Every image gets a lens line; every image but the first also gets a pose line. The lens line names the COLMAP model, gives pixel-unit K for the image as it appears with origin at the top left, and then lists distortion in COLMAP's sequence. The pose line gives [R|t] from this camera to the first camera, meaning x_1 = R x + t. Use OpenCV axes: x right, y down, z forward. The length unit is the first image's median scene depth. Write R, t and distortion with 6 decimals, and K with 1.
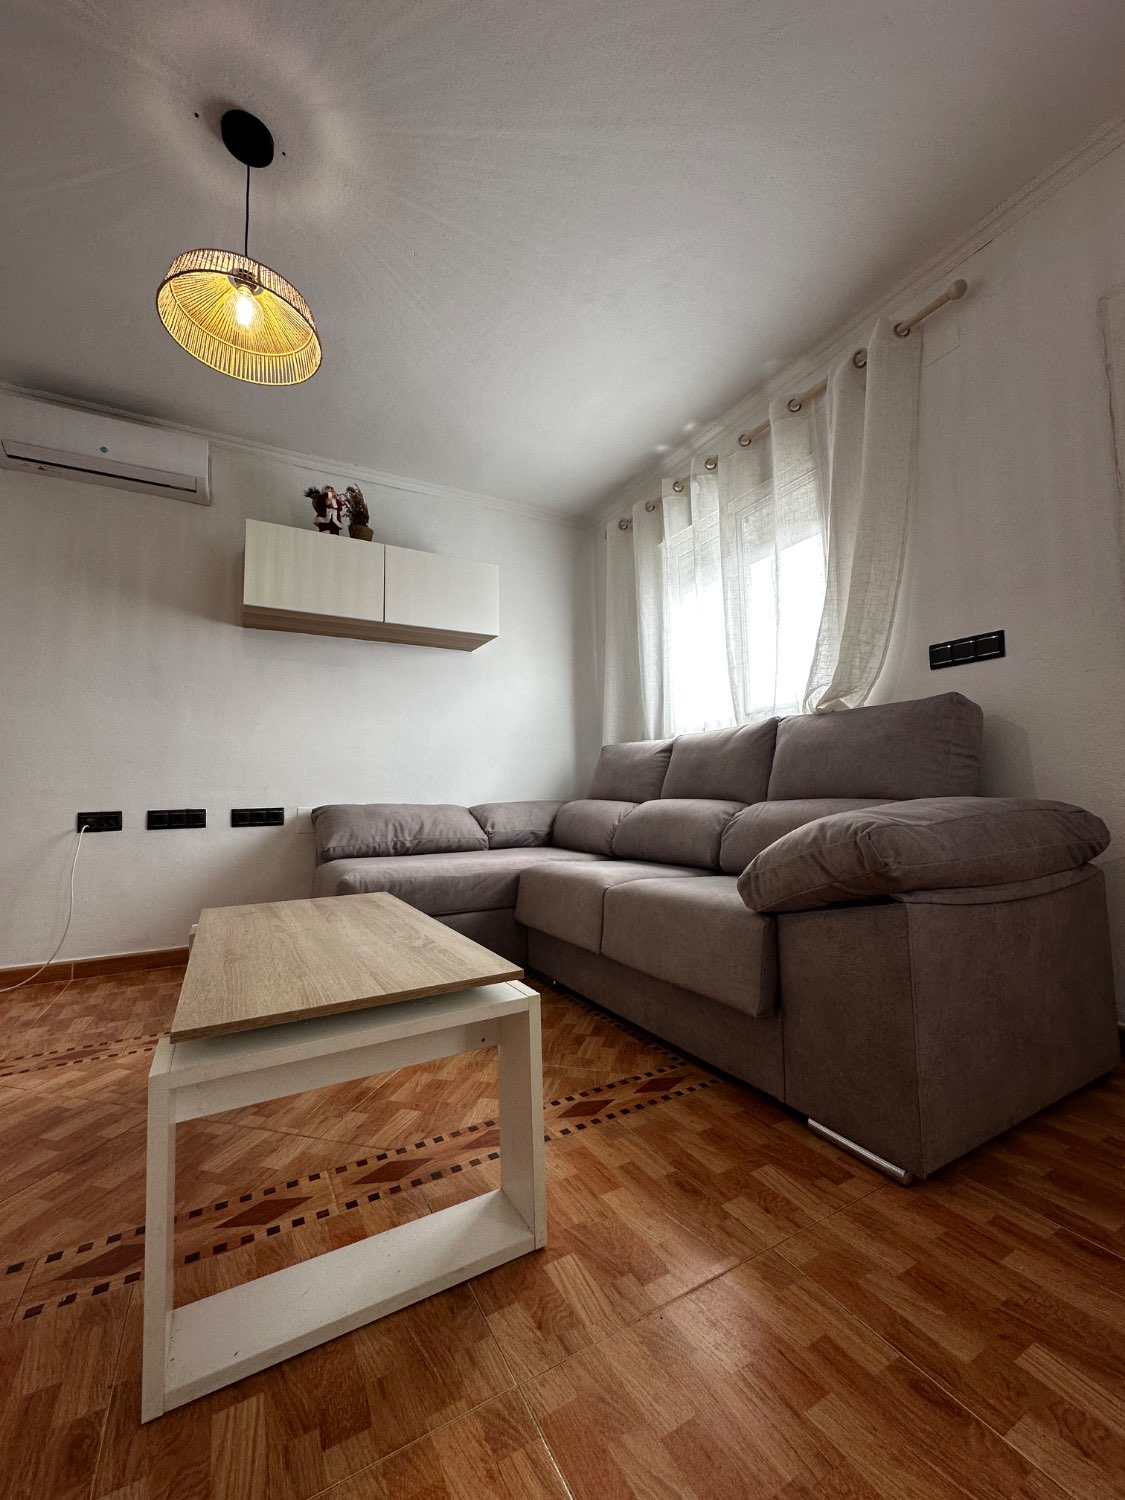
lens RADIAL K [[600.0, 0, 564.4], [0, 600.0, 750.5], [0, 0, 1]] dist [-0.004359, 0.000358]
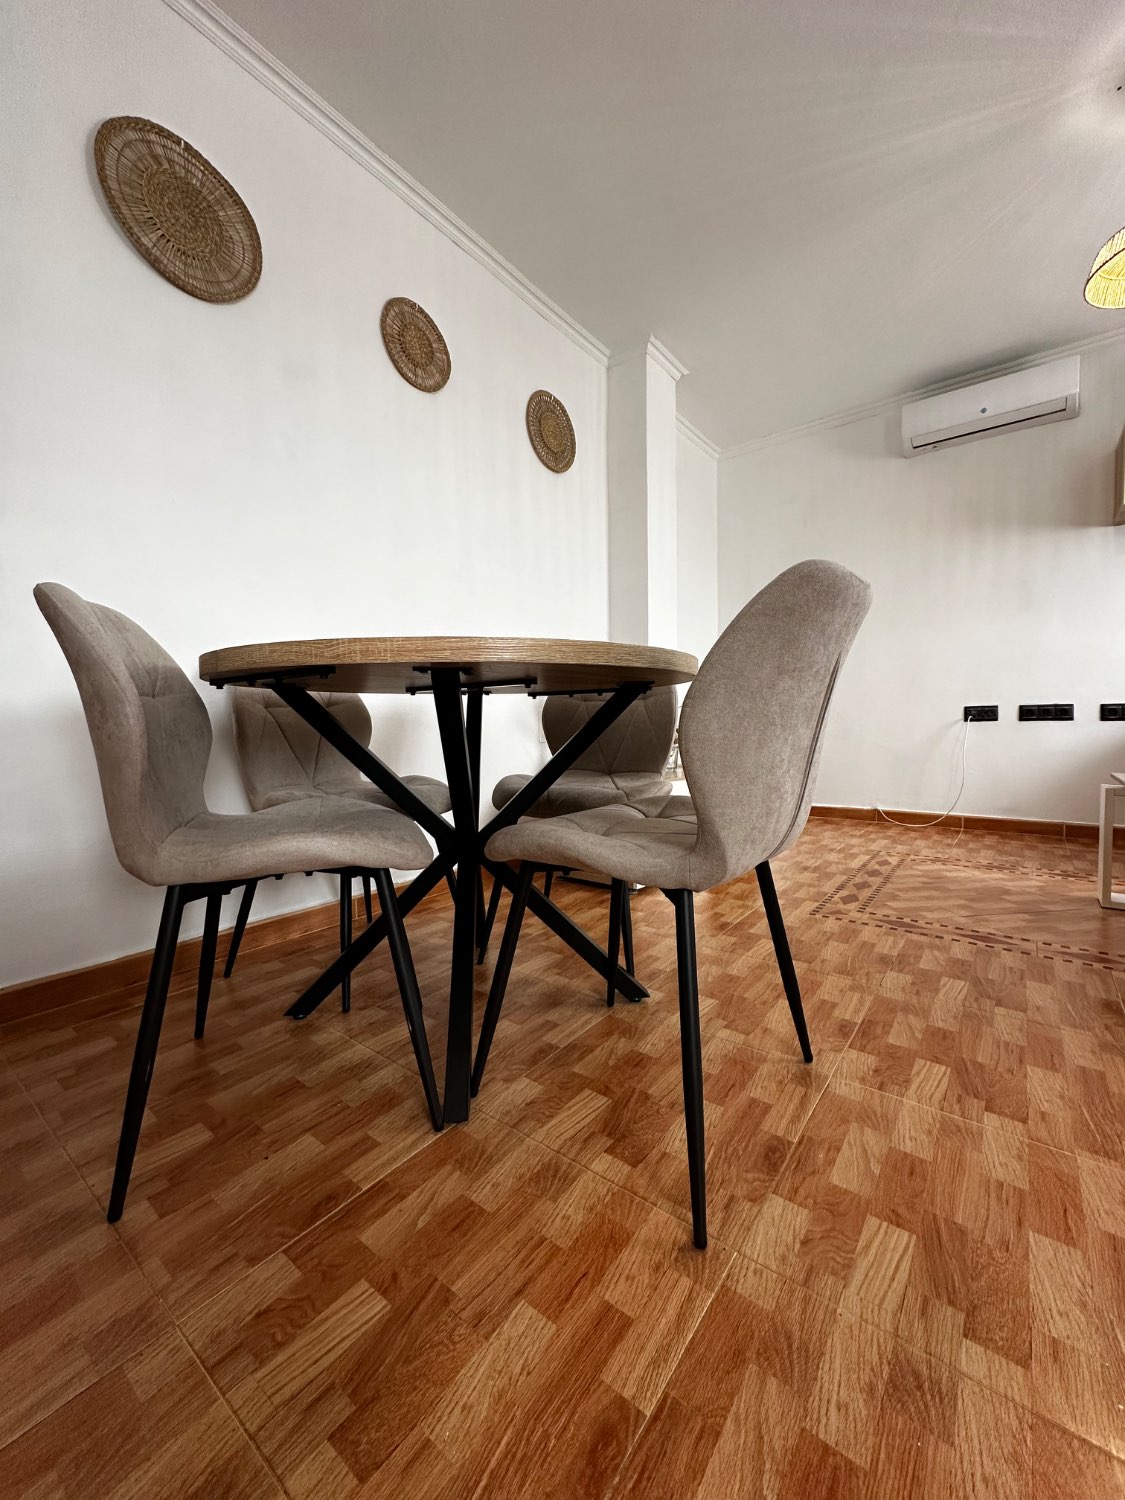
lens RADIAL K [[600.0, 0, 562.4], [0, 600.0, 753.5], [0, 0, 1]] dist [-0.004359, 0.000358]
pose [[0.398320, 0.063076, -0.915075, 0.053301], [0.070054, 0.992627, 0.098916, 0.014564], [0.914567, -0.103505, 0.390965, -0.363661]]
